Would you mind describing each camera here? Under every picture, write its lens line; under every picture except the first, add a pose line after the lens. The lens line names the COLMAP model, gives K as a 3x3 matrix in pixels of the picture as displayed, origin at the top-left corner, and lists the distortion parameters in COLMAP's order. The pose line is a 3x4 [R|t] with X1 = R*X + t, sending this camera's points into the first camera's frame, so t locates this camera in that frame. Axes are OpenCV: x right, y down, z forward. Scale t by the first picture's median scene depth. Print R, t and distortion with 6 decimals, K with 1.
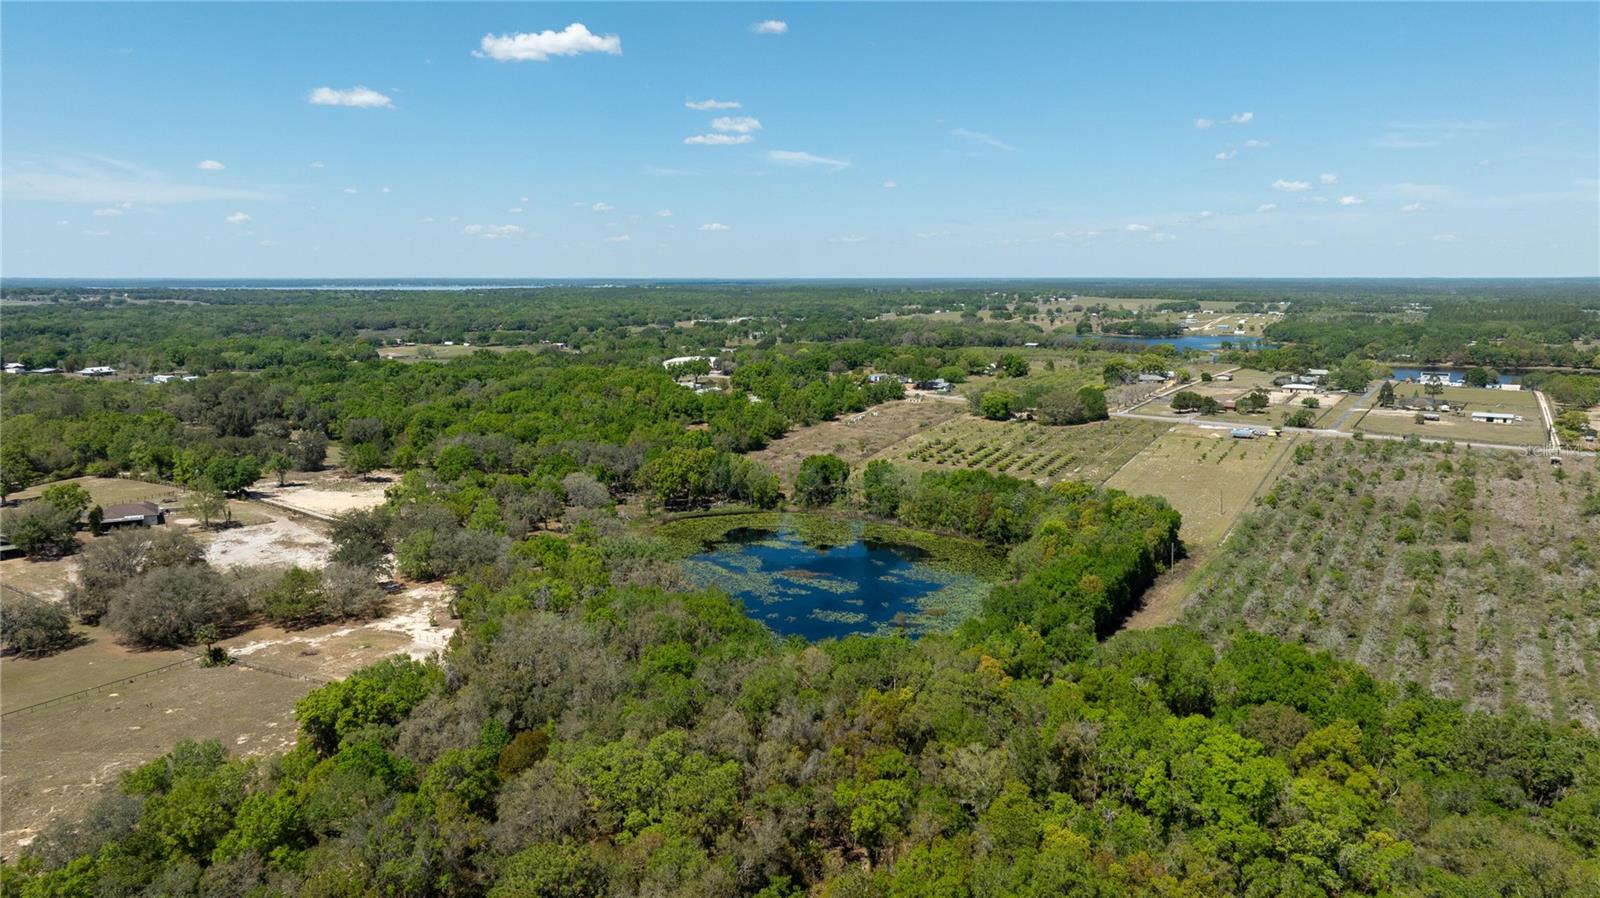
lens RADIAL K [[1178.6, 0, 800.0], [0, 1178.6, 449.0], [0, 0, 1]] dist [-0.000924, 0.007031]
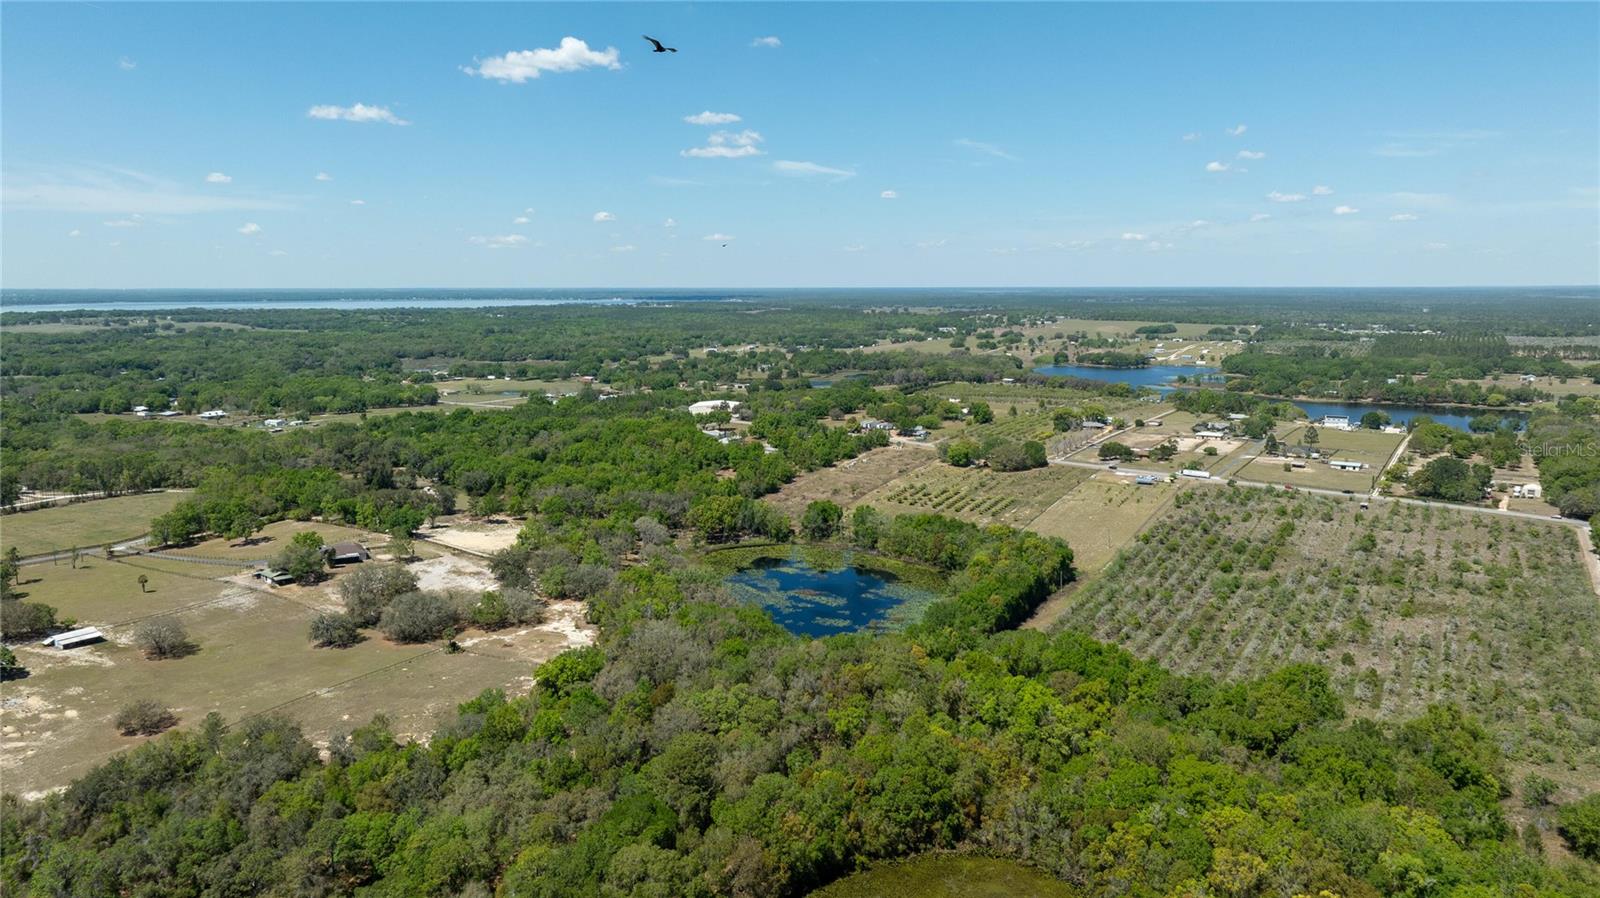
lens RADIAL K [[1178.6, 0, 800.0], [0, 1178.6, 449.0], [0, 0, 1]] dist [-0.000924, 0.007031]
pose [[0.999998, -0.000783, -0.001650, -0.004422], [0.000780, 0.999997, -0.002169, -0.052701], [0.001652, 0.002167, 0.999996, -0.352206]]
